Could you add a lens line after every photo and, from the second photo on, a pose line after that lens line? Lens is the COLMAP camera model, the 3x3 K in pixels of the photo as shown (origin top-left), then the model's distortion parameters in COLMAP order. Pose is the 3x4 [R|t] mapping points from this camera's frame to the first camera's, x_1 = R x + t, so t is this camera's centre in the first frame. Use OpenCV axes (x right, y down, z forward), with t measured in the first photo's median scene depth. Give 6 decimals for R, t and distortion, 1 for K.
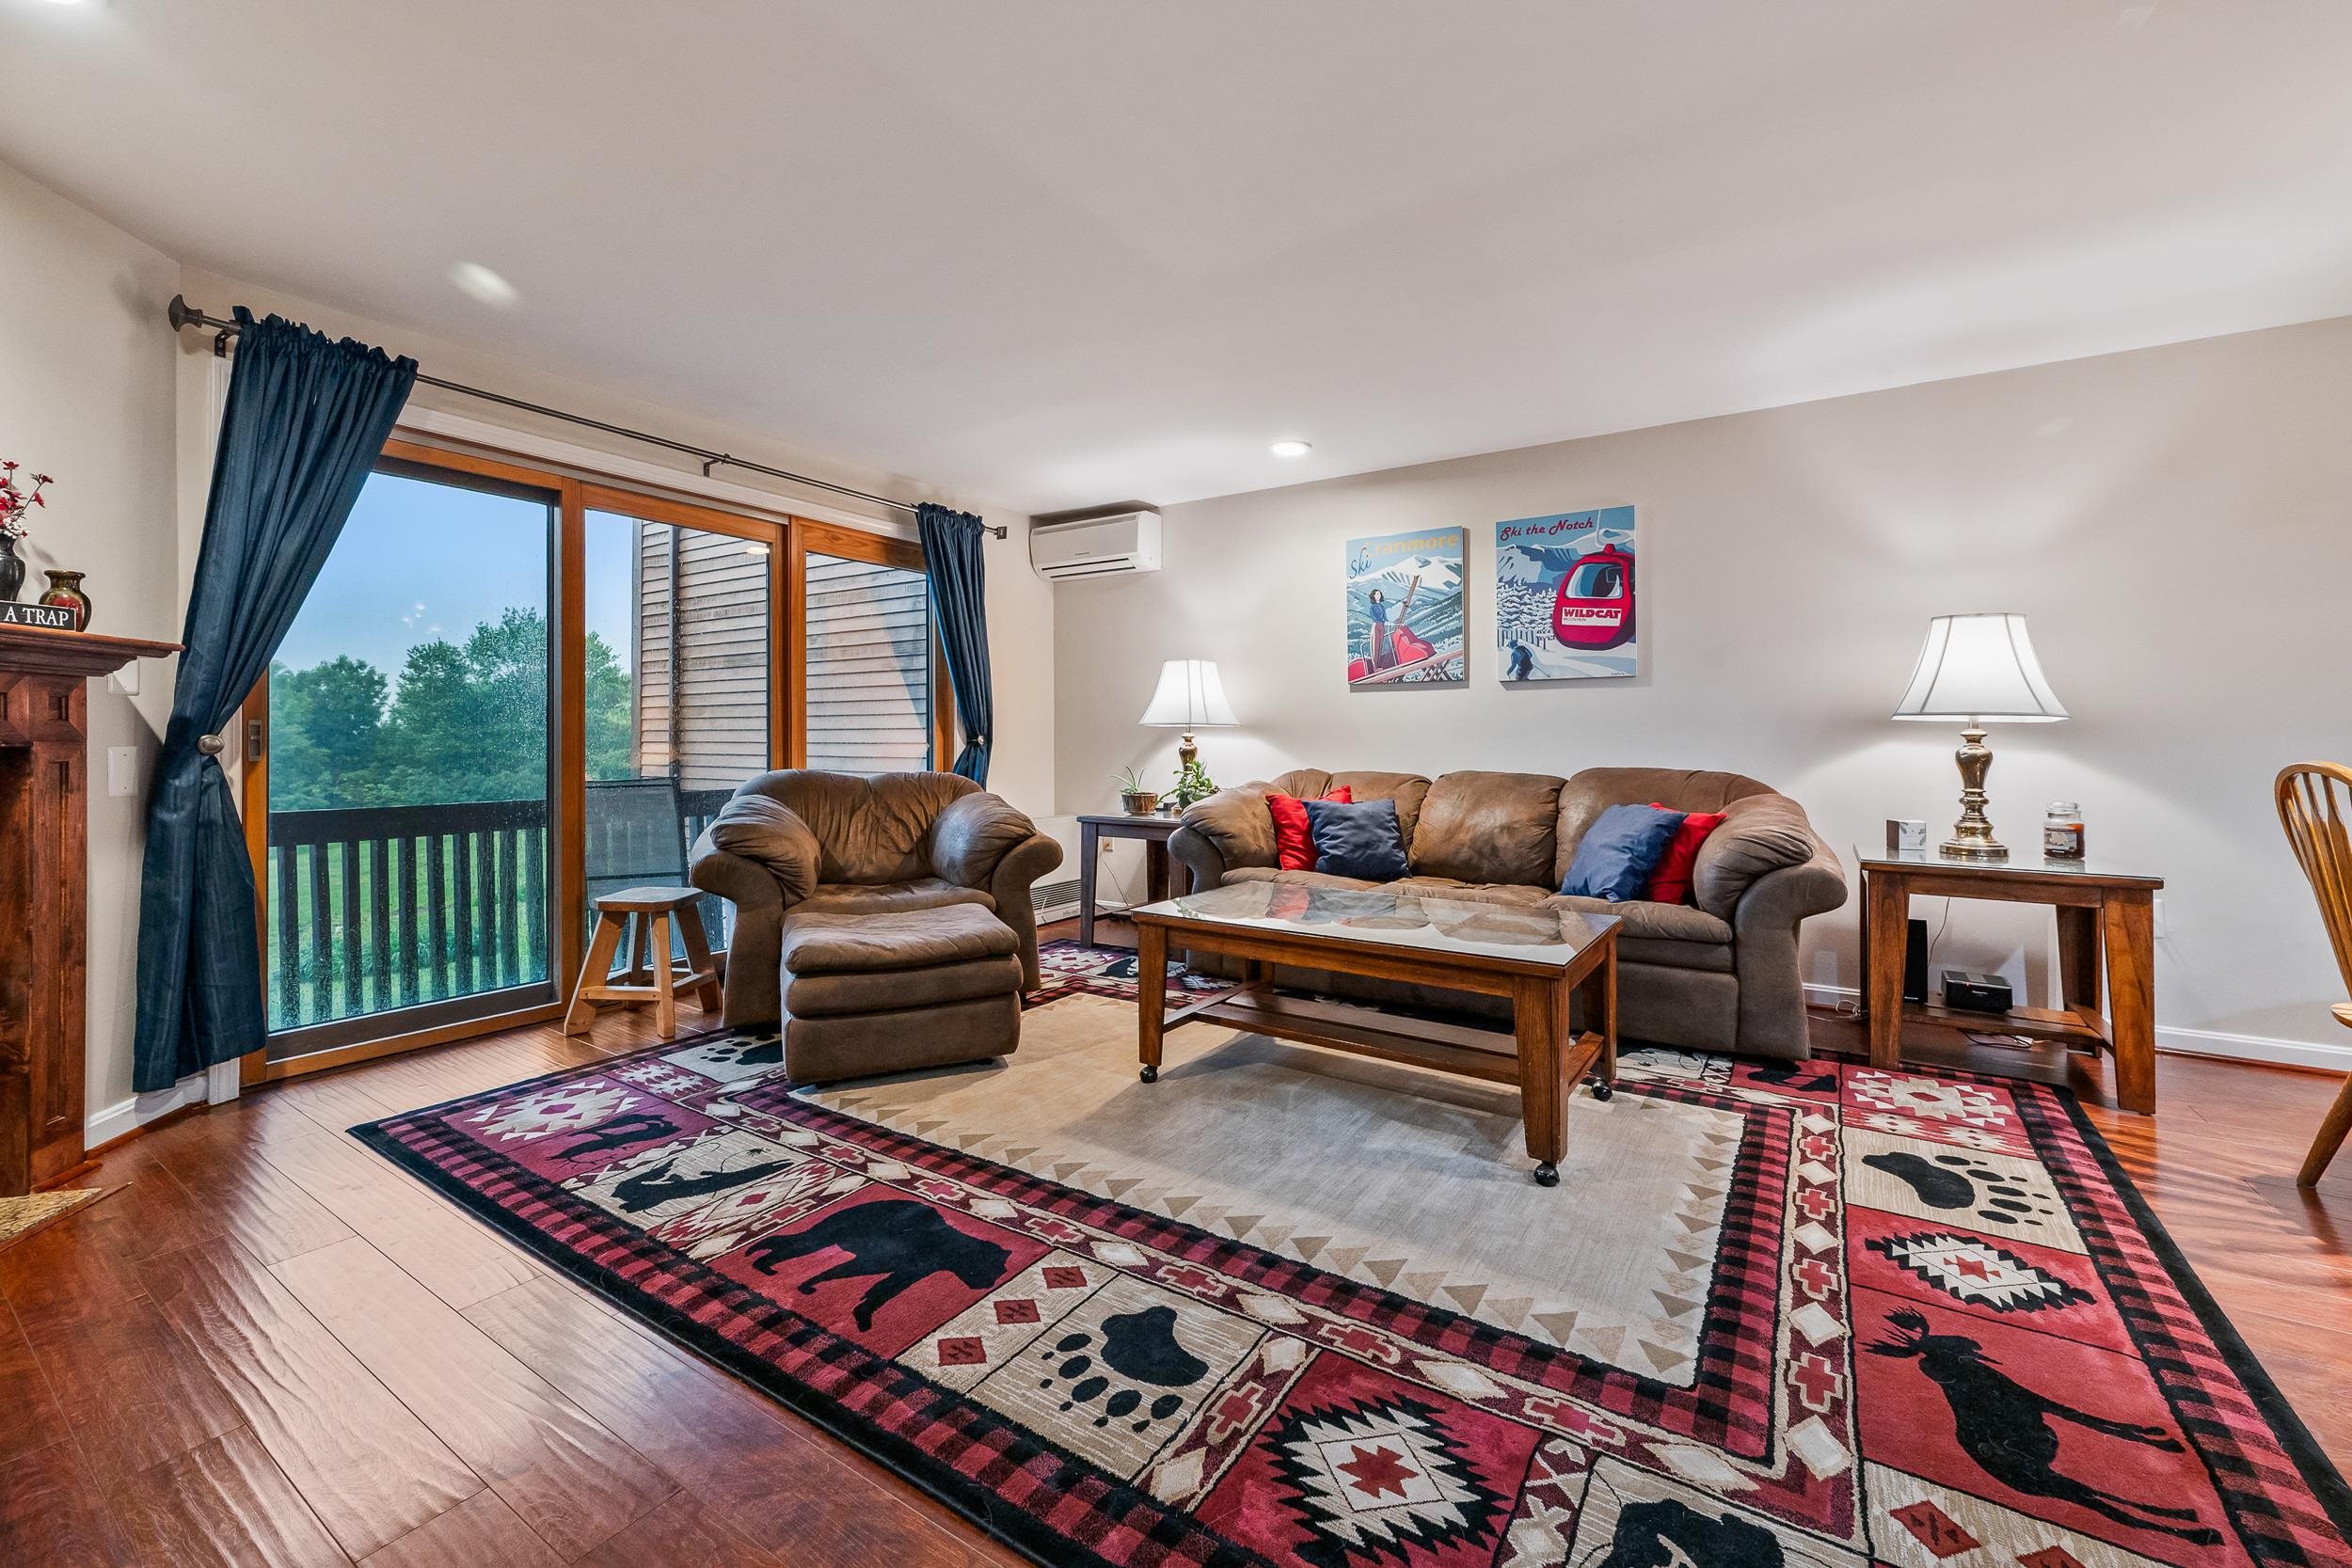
lens RADIAL K [[936.1, 0, 1188.6], [0, 936.1, 734.0], [0, 0, 1]] dist [-0.000868, 0.000175]
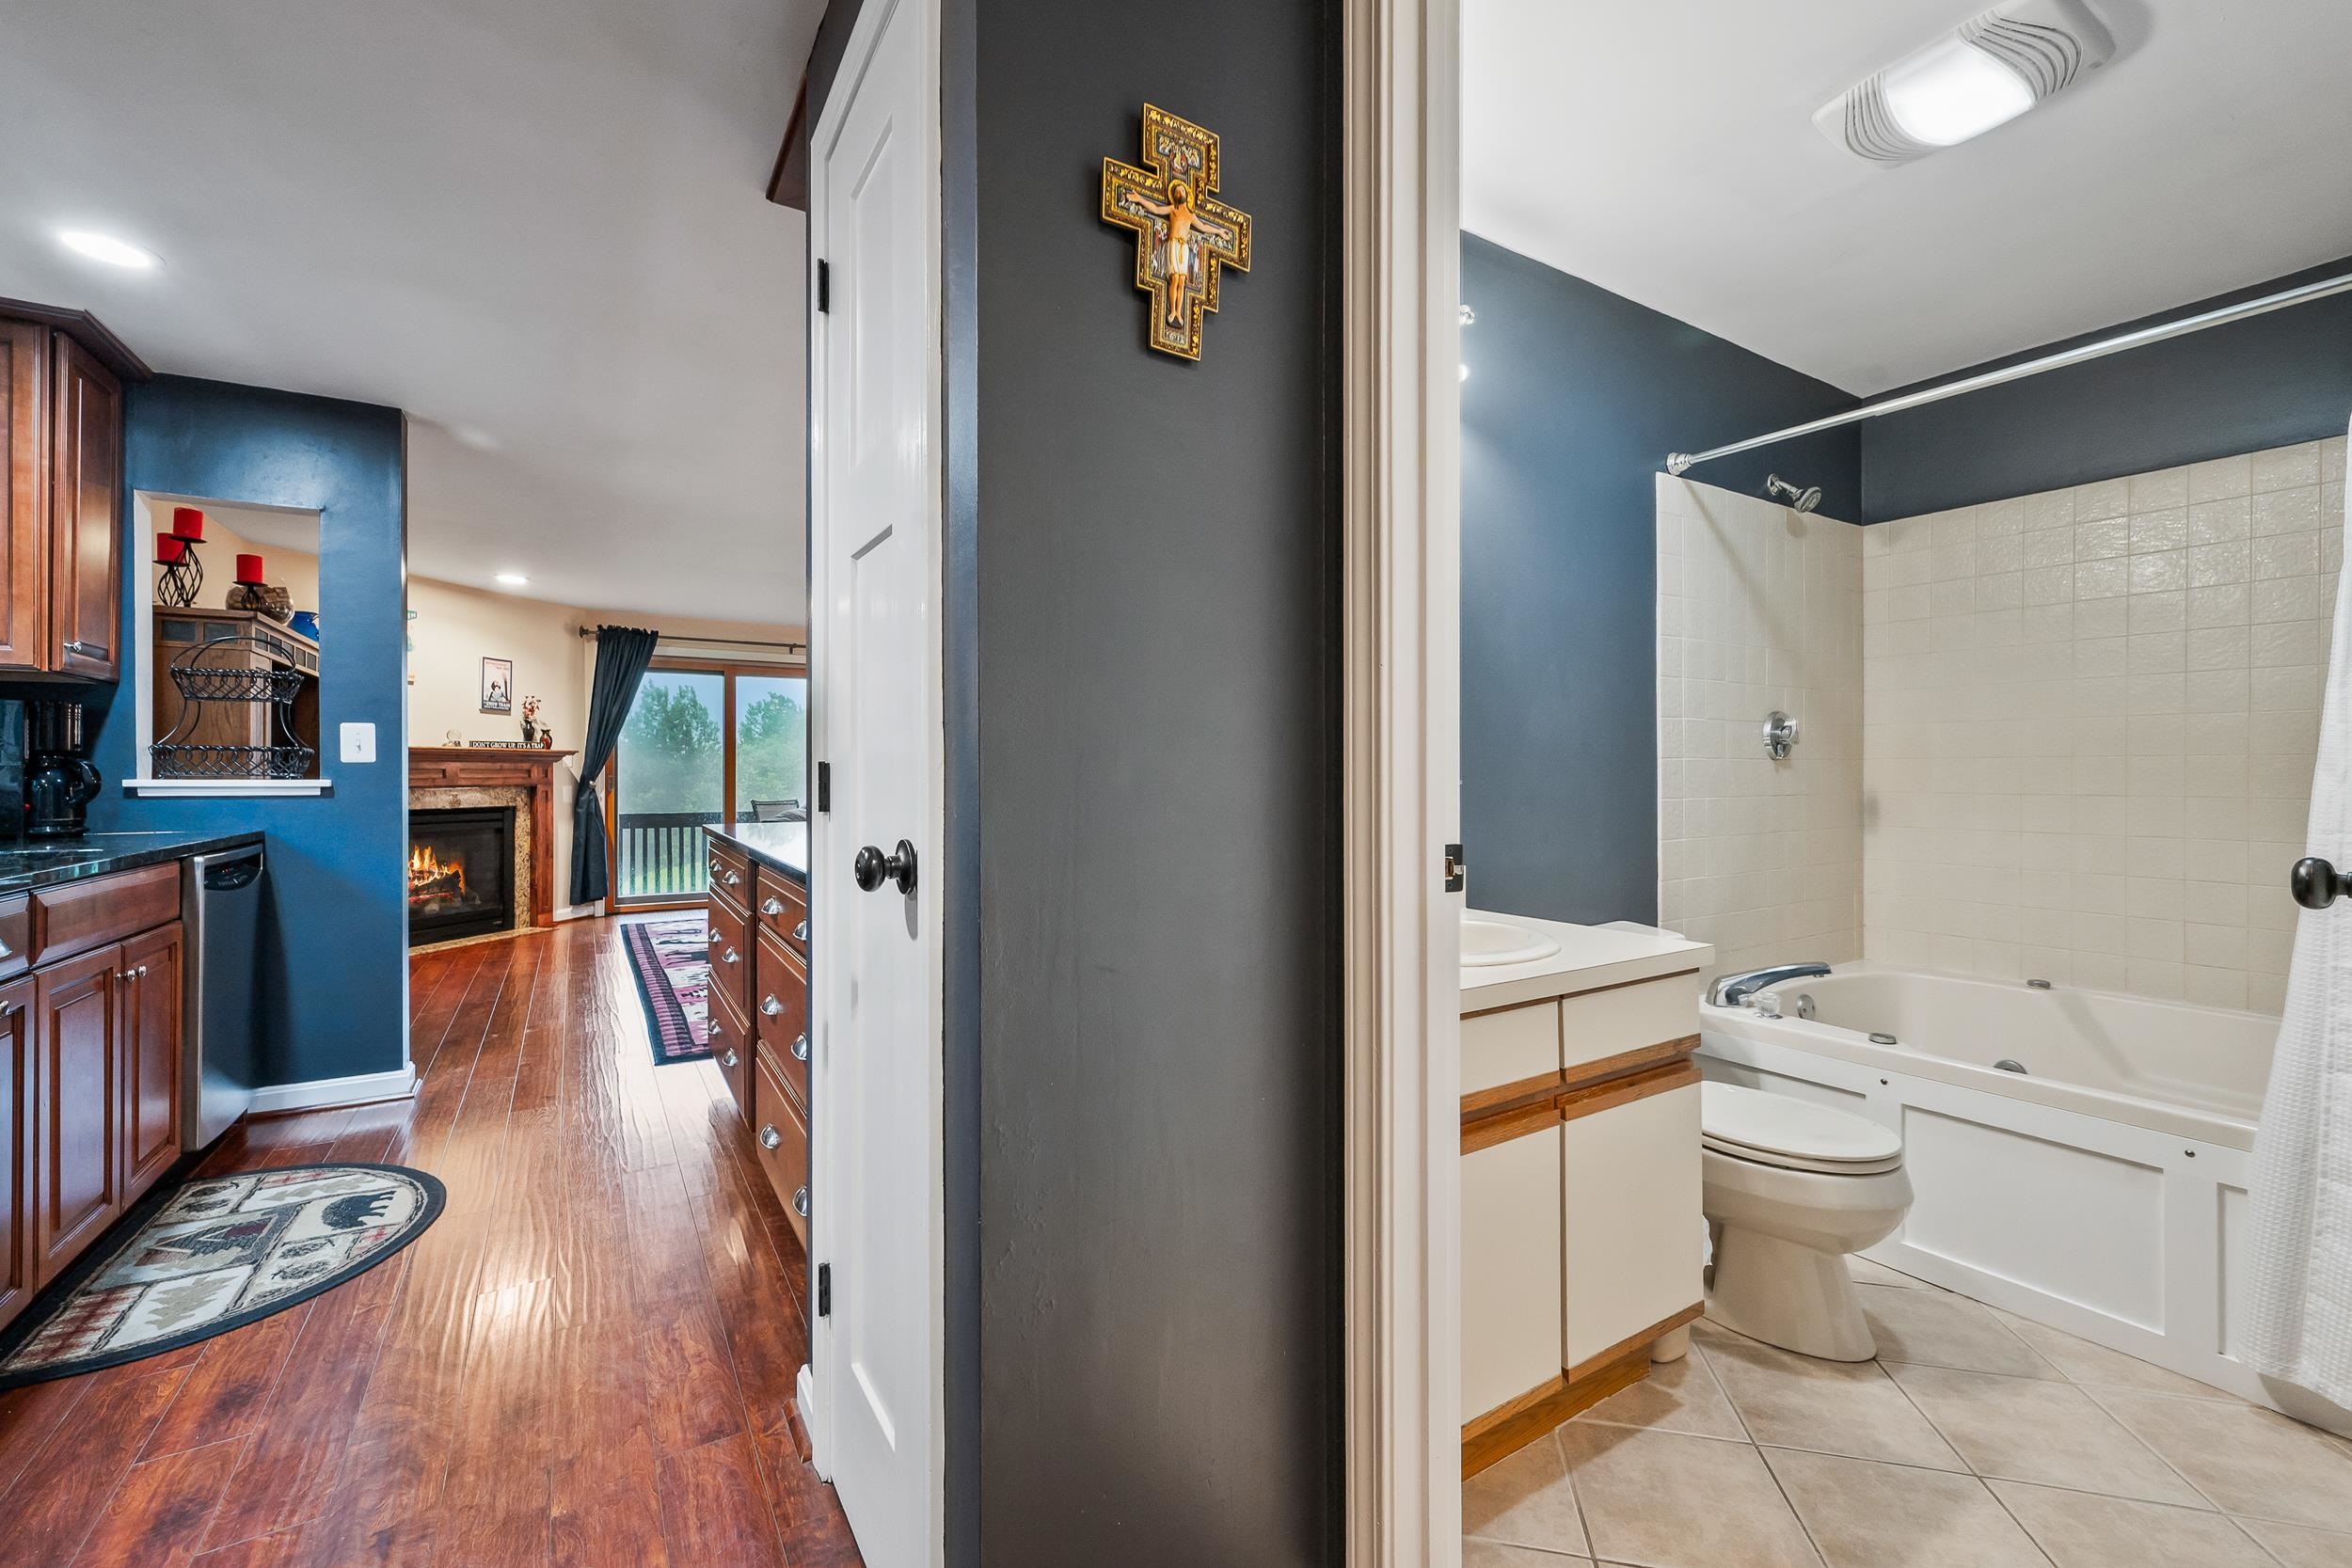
lens RADIAL K [[956.4, 0, 1132.5], [0, 956.4, 768.5], [0, 0, 1]] dist [0.000016, 0.000614]
pose [[0.888877, -0.003749, -0.458131, 1.375703], [0.004361, 0.999990, 0.000278, -0.025780], [0.458126, -0.002245, 0.888884, -0.643726]]
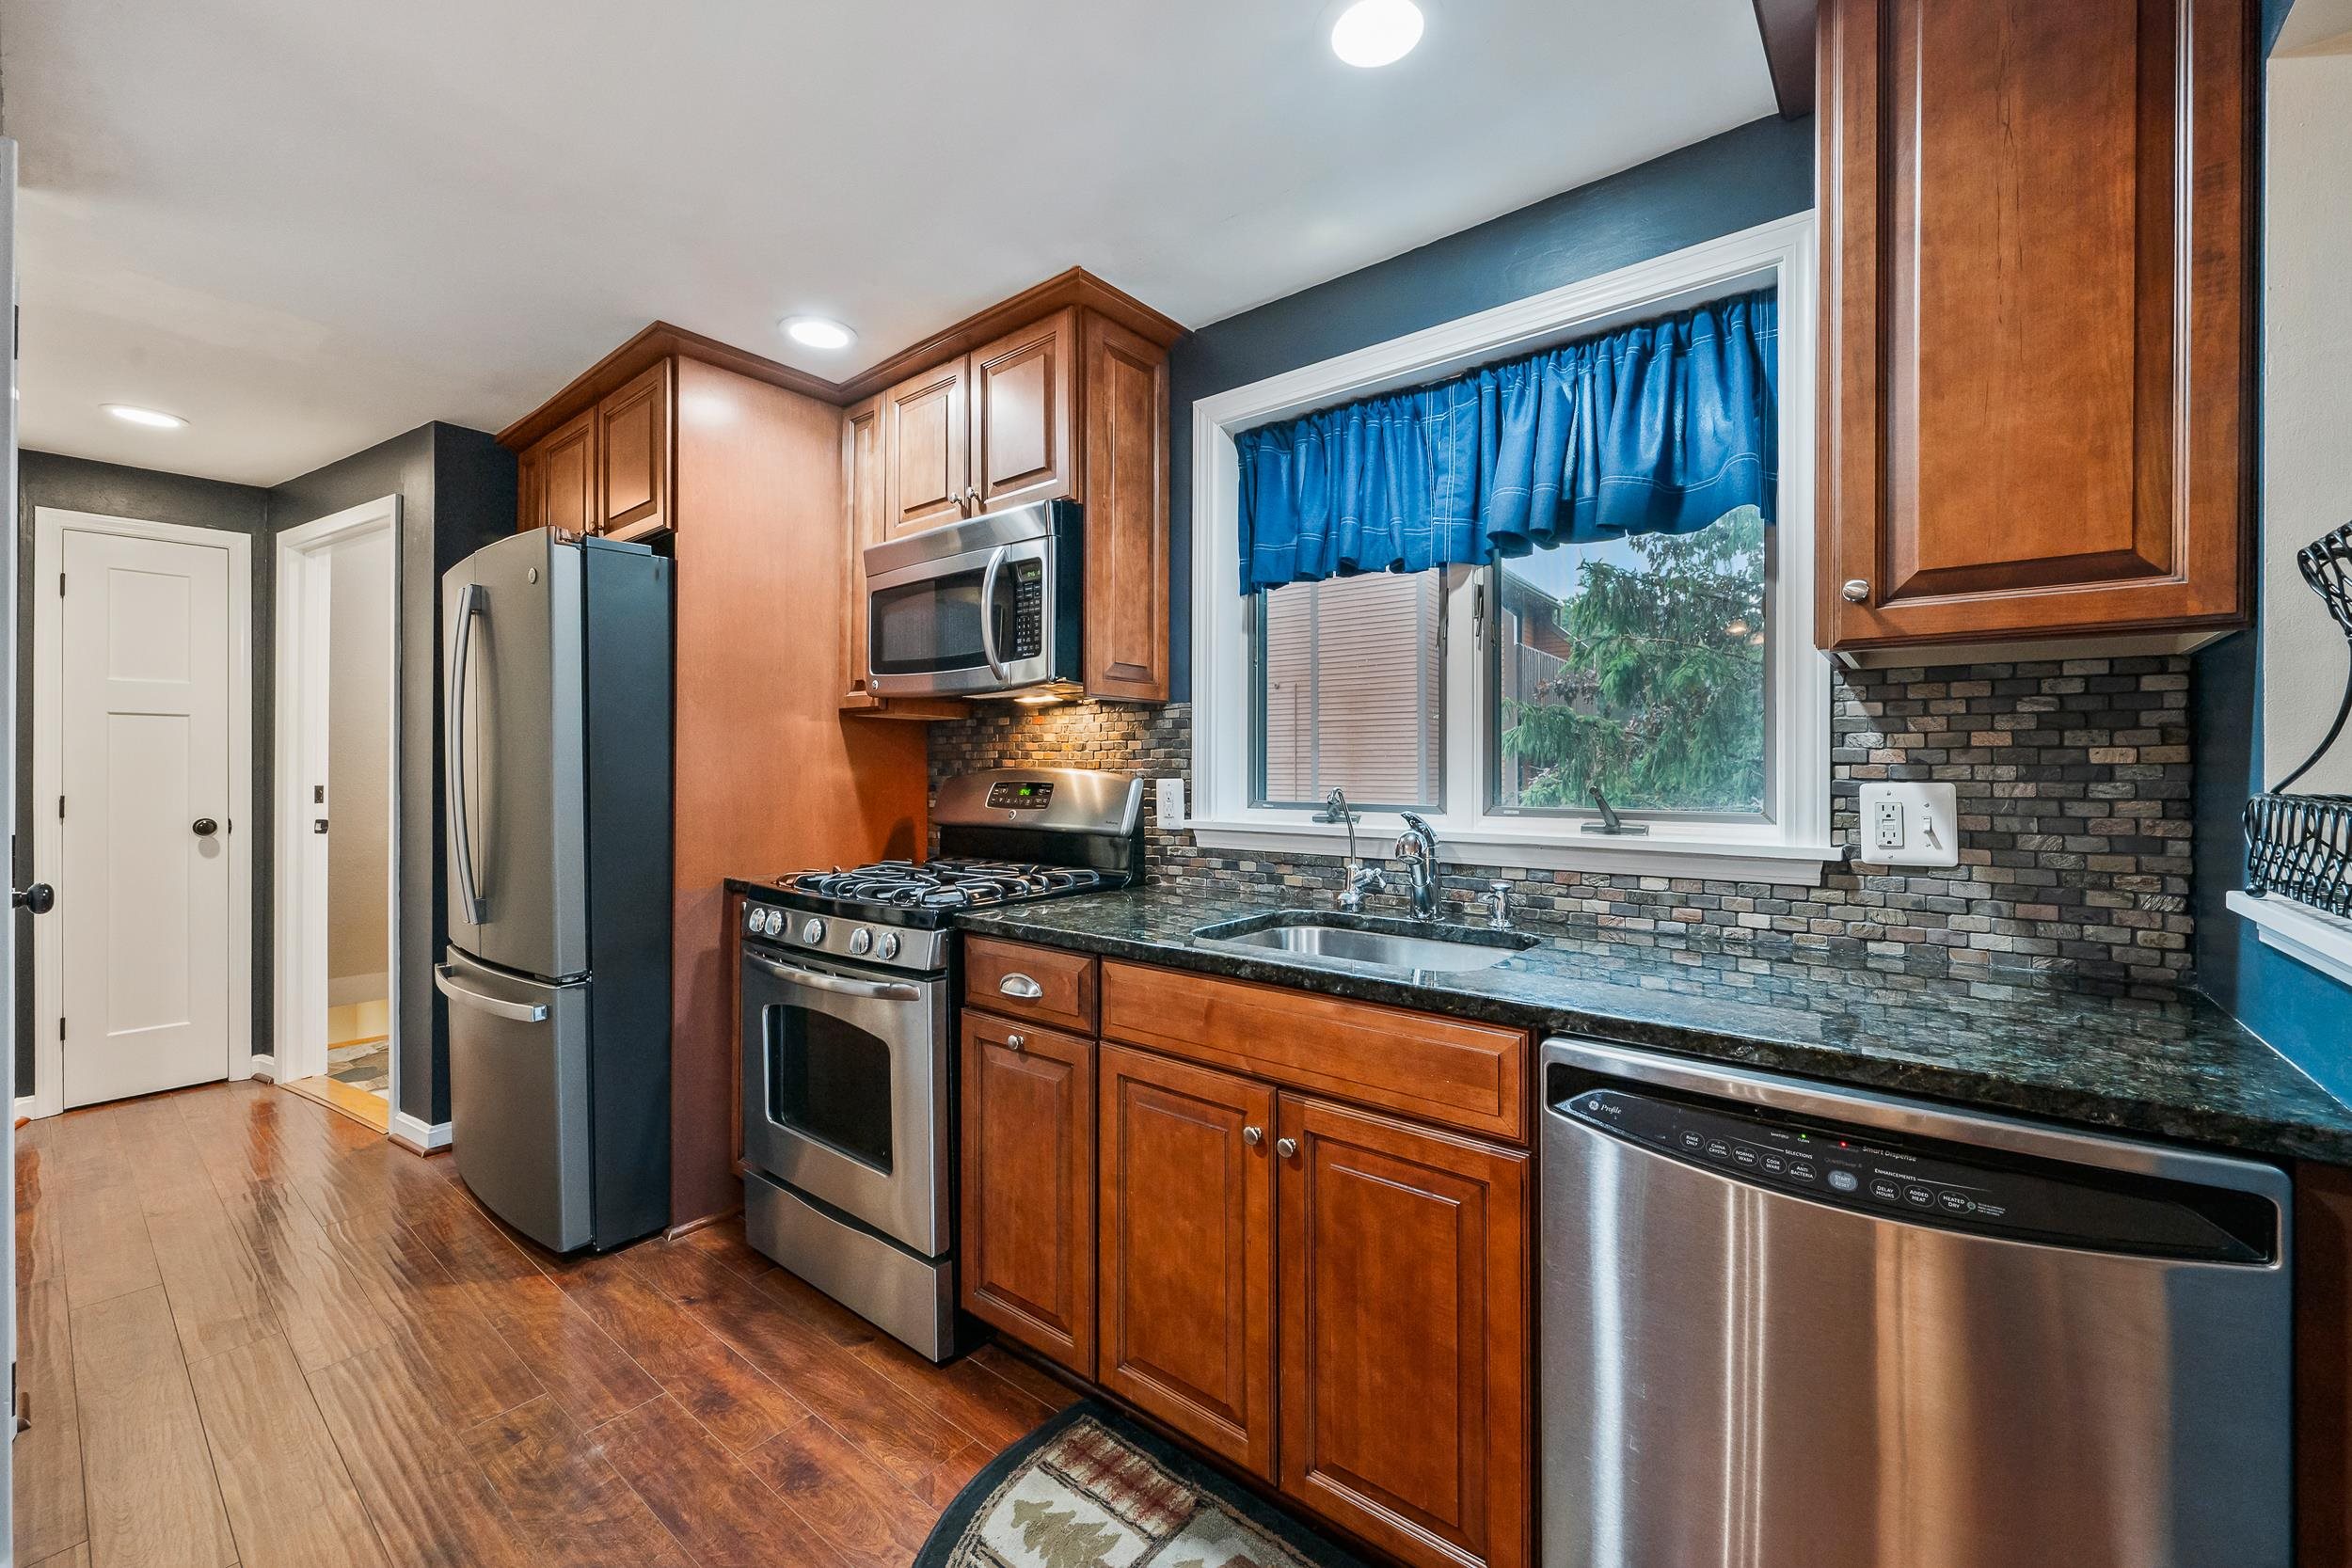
lens RADIAL K [[928.0, 0, 1183.5], [0, 928.0, 768.6], [0, 0, 1]] dist [-0.000580, 0.000150]
pose [[-0.994087, -0.001059, 0.108578, 0.398533], [-0.001867, 0.999971, -0.007344, -0.058910], [-0.108568, -0.007503, -0.994061, 0.104048]]
